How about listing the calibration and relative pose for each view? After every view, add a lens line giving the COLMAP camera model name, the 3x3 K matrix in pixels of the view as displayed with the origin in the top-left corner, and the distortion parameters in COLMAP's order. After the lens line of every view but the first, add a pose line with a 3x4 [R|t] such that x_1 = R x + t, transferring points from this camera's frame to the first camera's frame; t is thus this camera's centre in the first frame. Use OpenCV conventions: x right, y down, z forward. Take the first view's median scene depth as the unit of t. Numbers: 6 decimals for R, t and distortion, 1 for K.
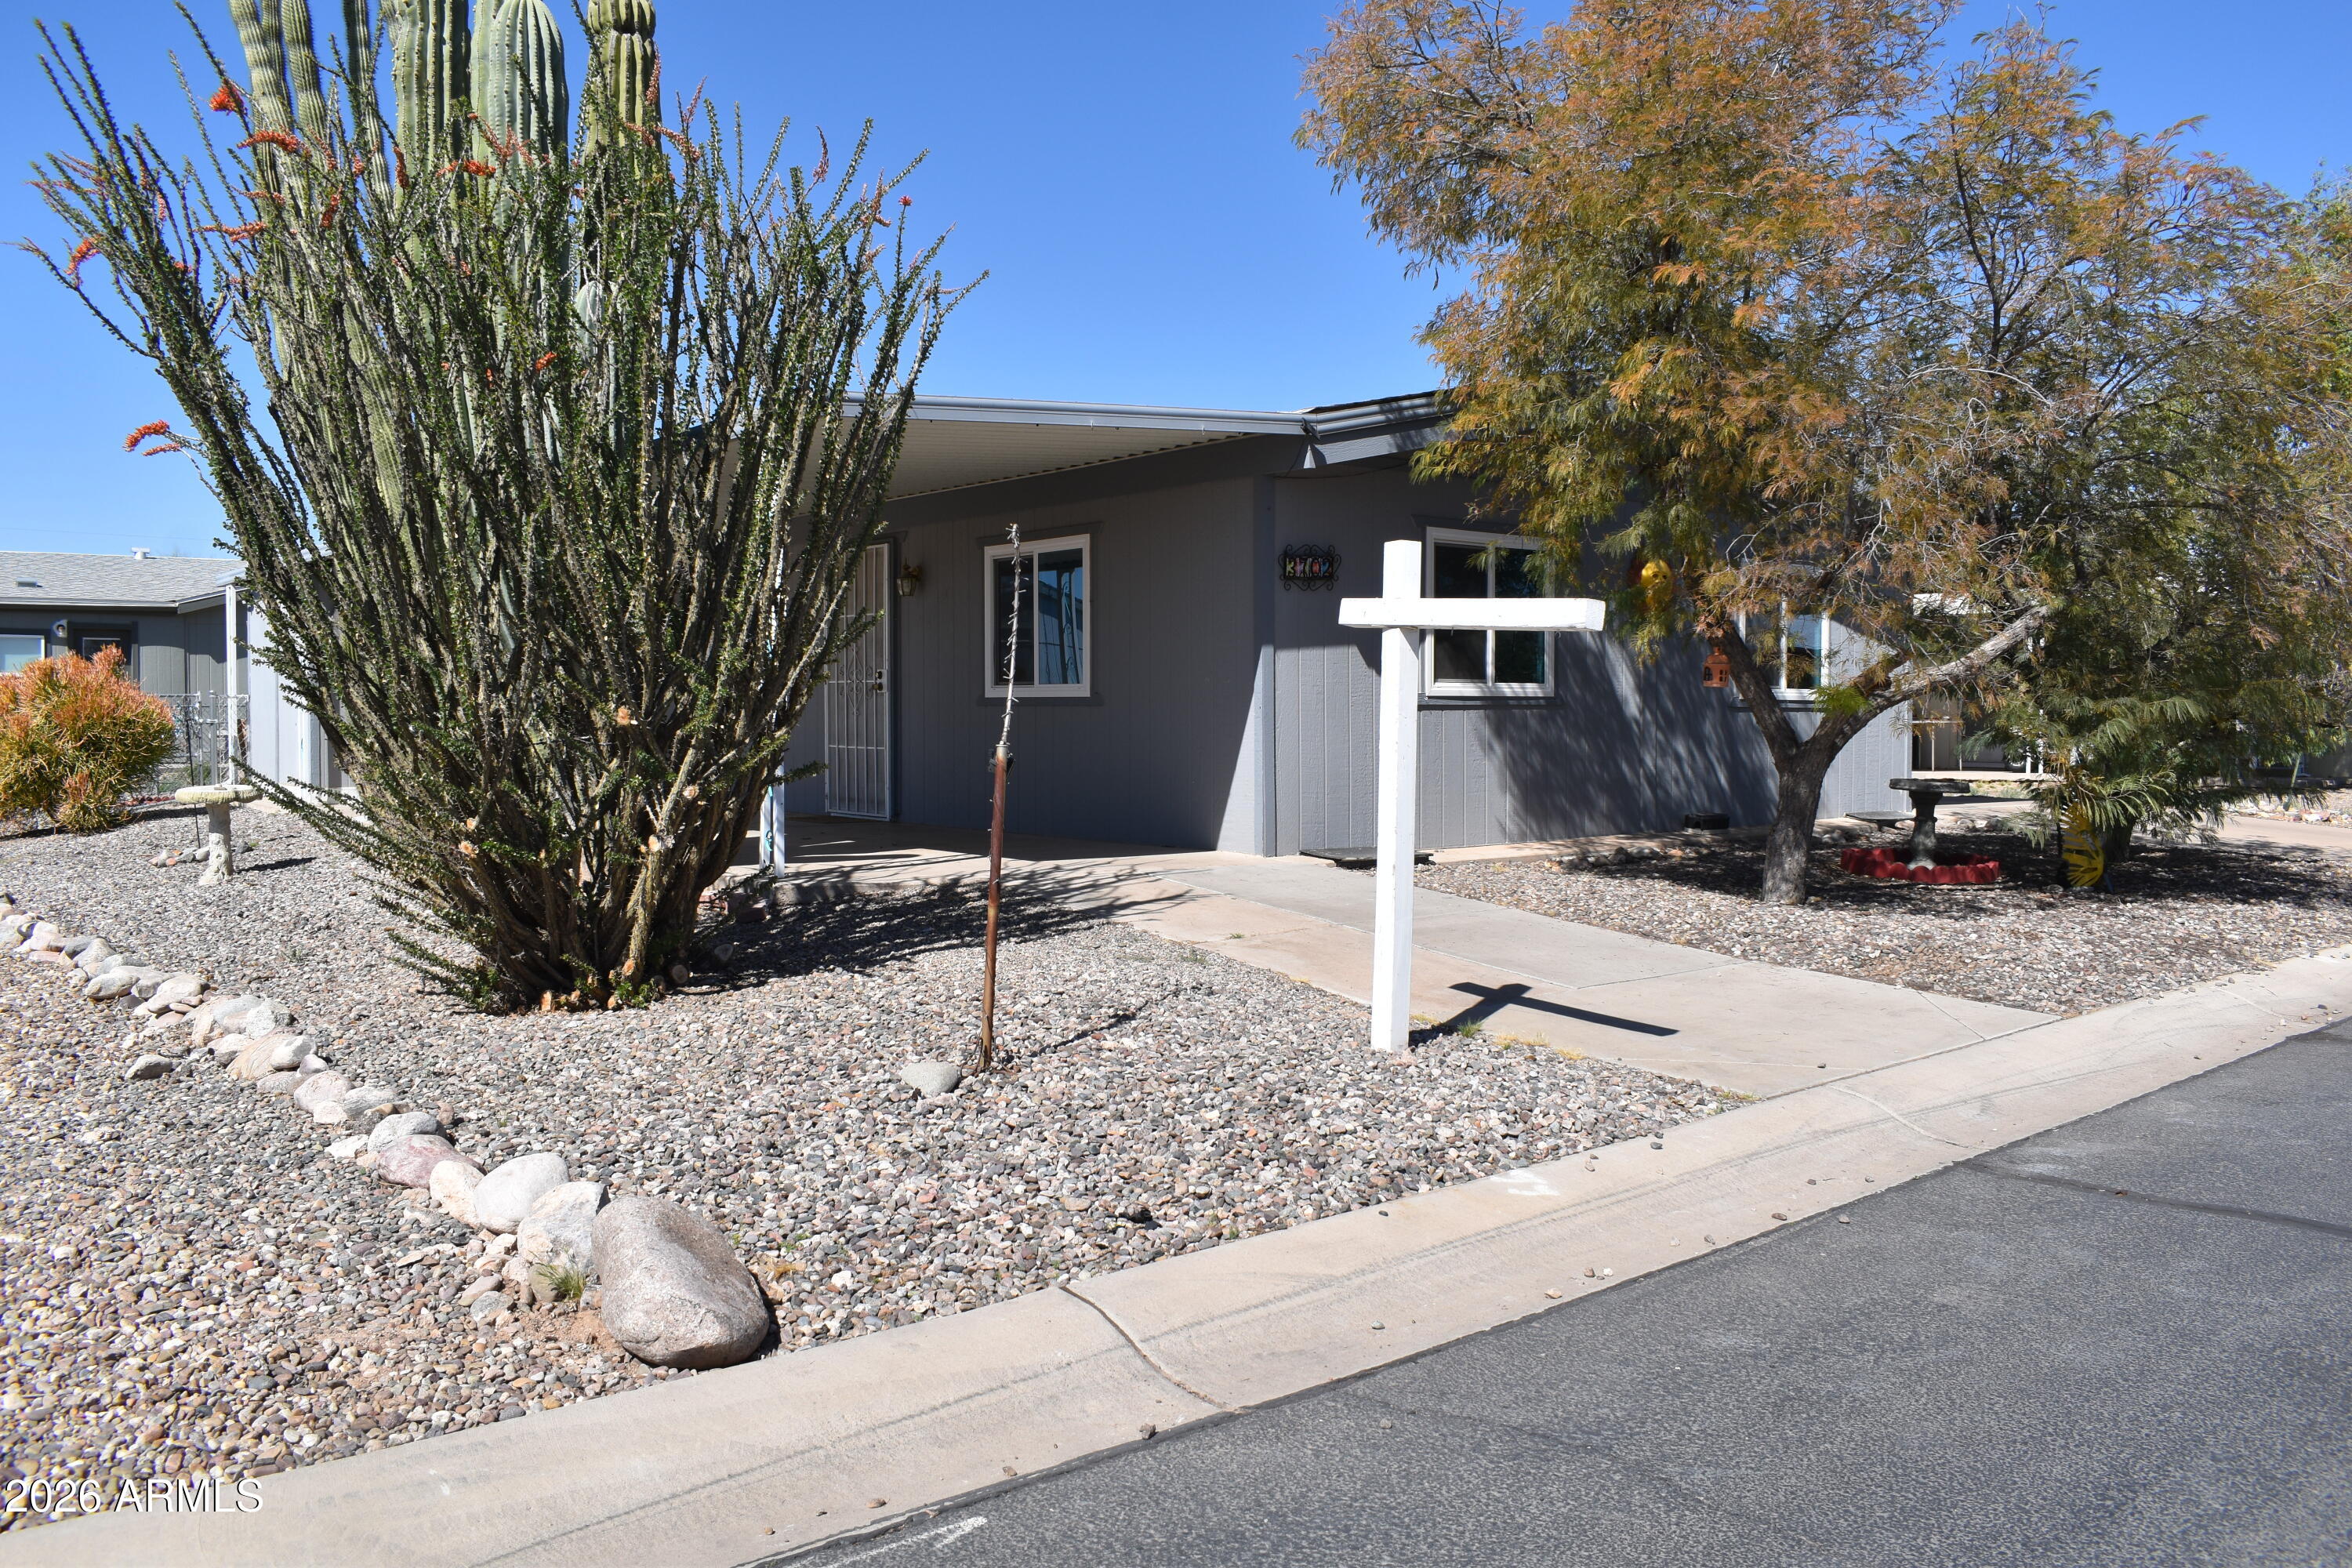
lens RADIAL K [[1831.9, 0, 1174.8], [0, 1831.9, 783.4], [0, 0, 1]] dist [-0.080829, -0.001067]
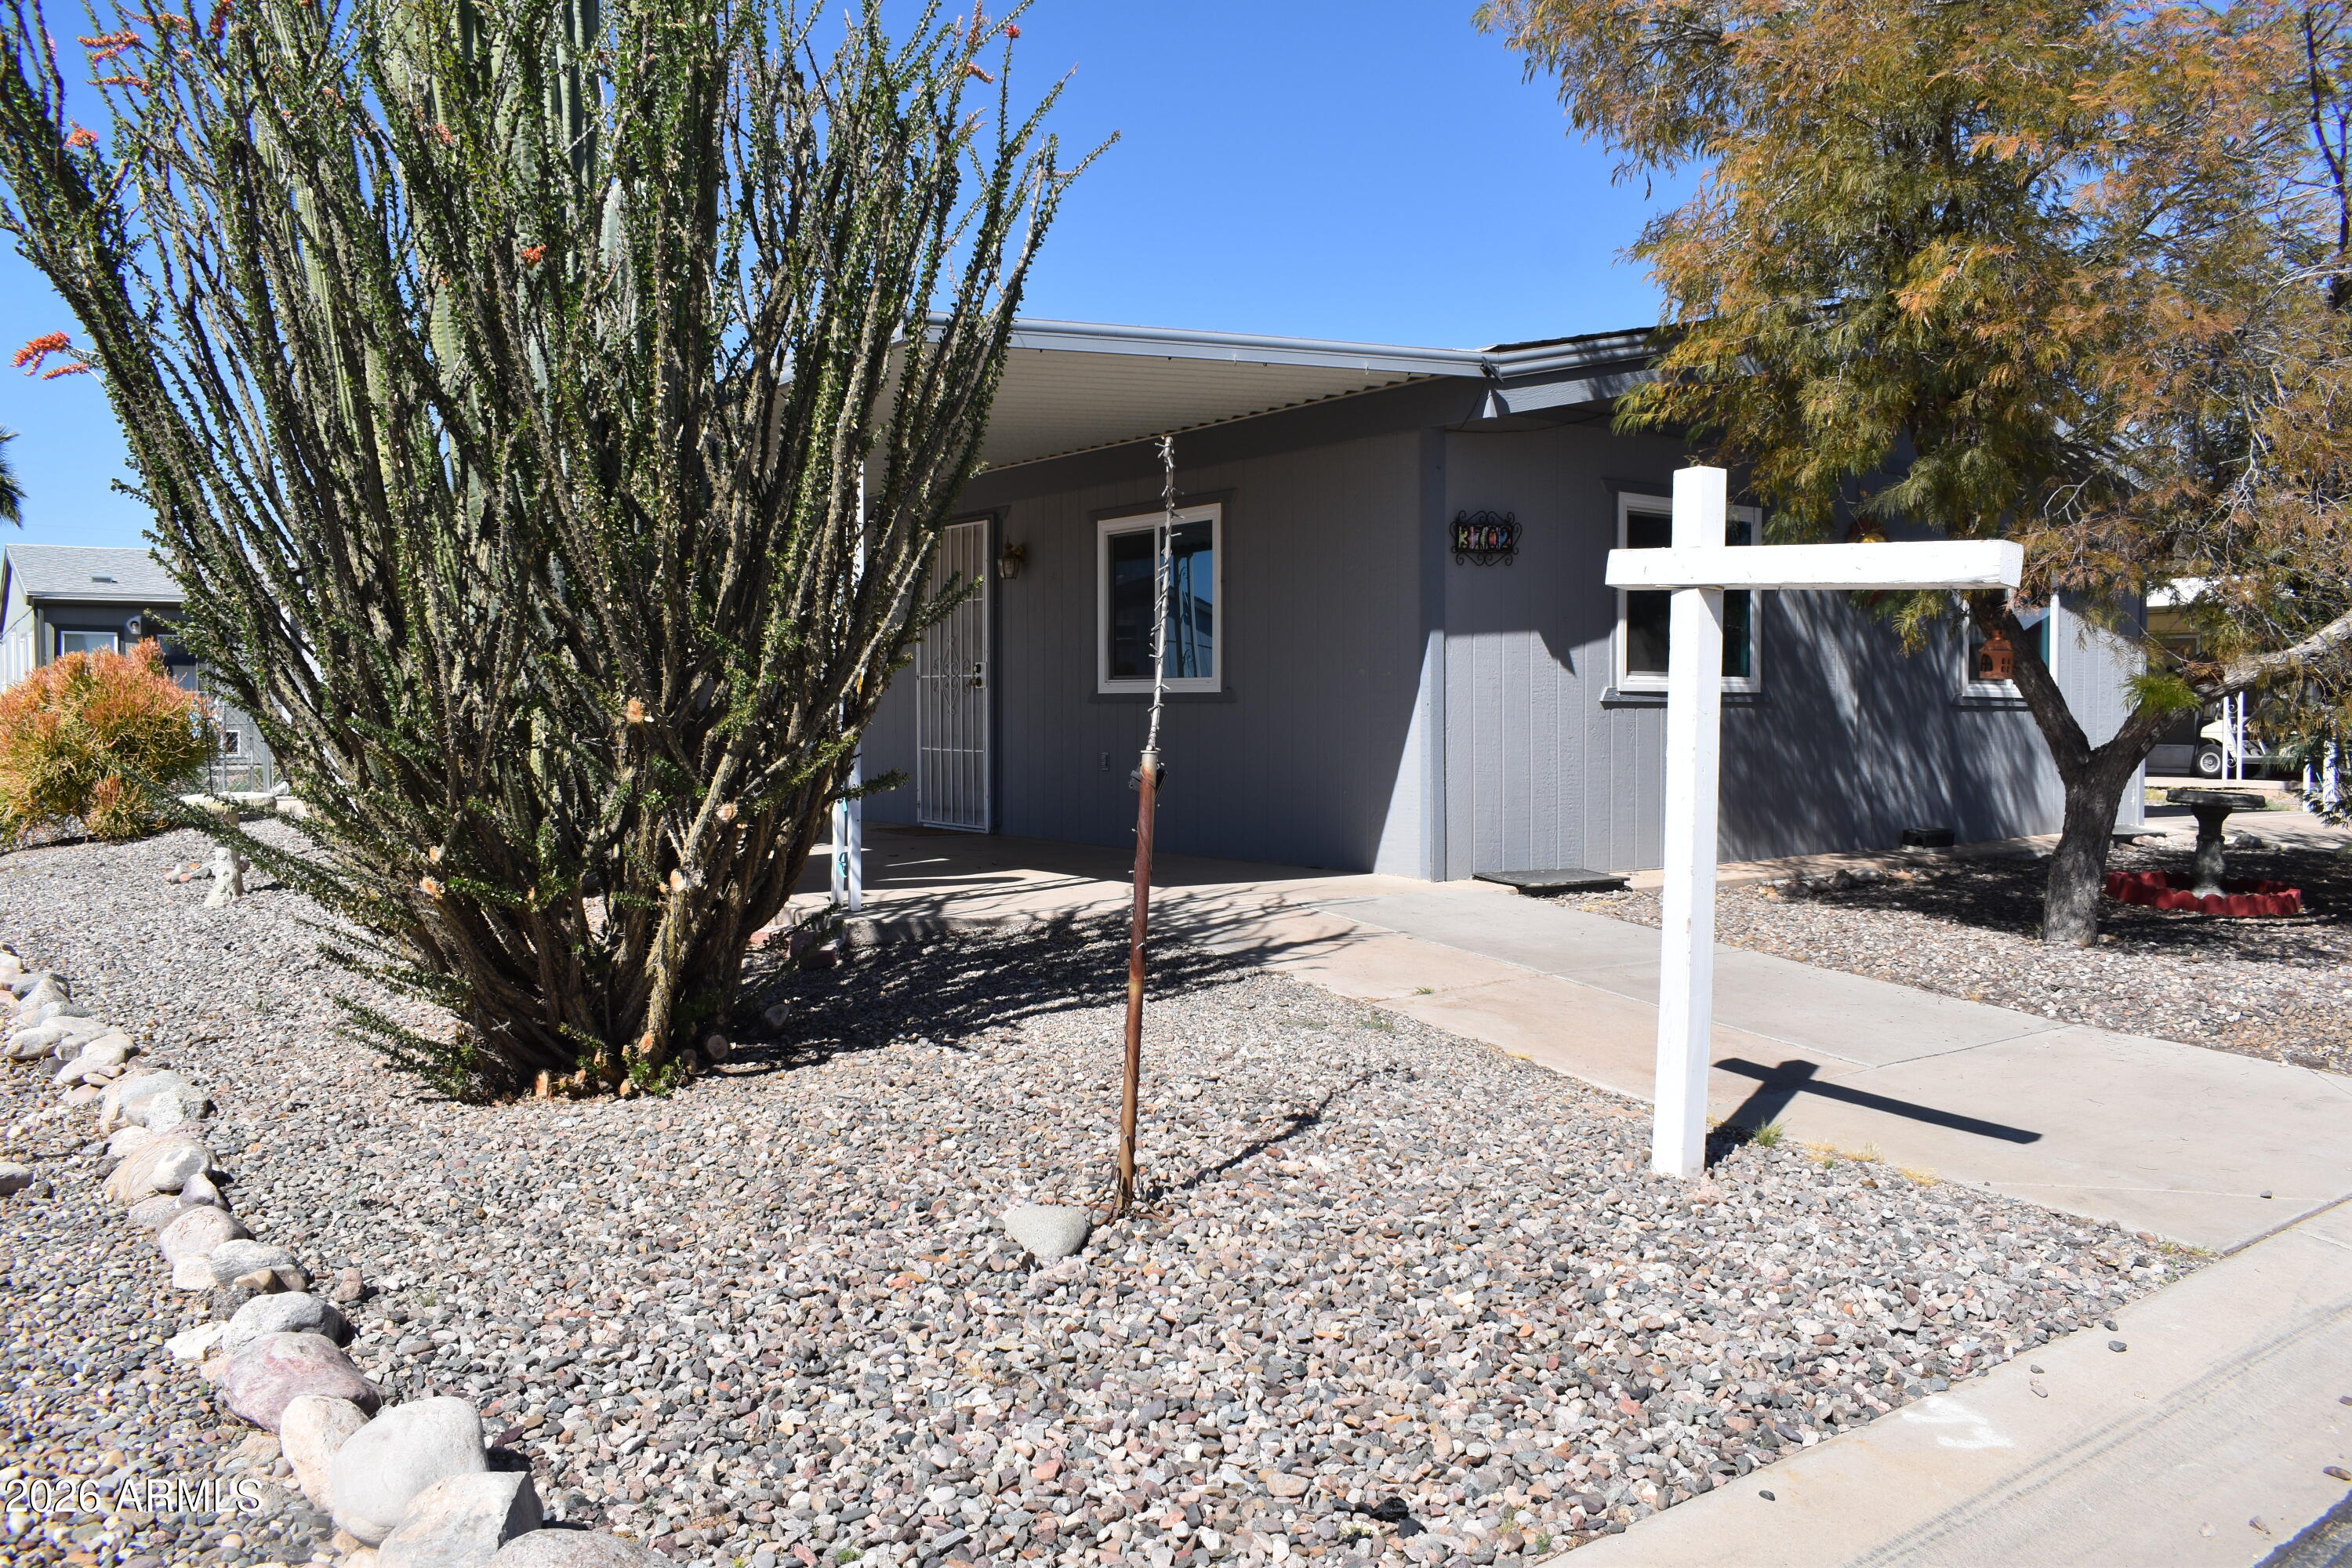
lens RADIAL K [[1831.9, 0, 1174.6], [0, 1831.9, 778.7], [0, 0, 1]] dist [-0.080829, -0.001067]
pose [[0.998561, 0.002341, -0.053580, -0.040107], [-0.002527, 0.999991, -0.003413, -0.006868], [0.053572, 0.003544, 0.998558, 0.254072]]
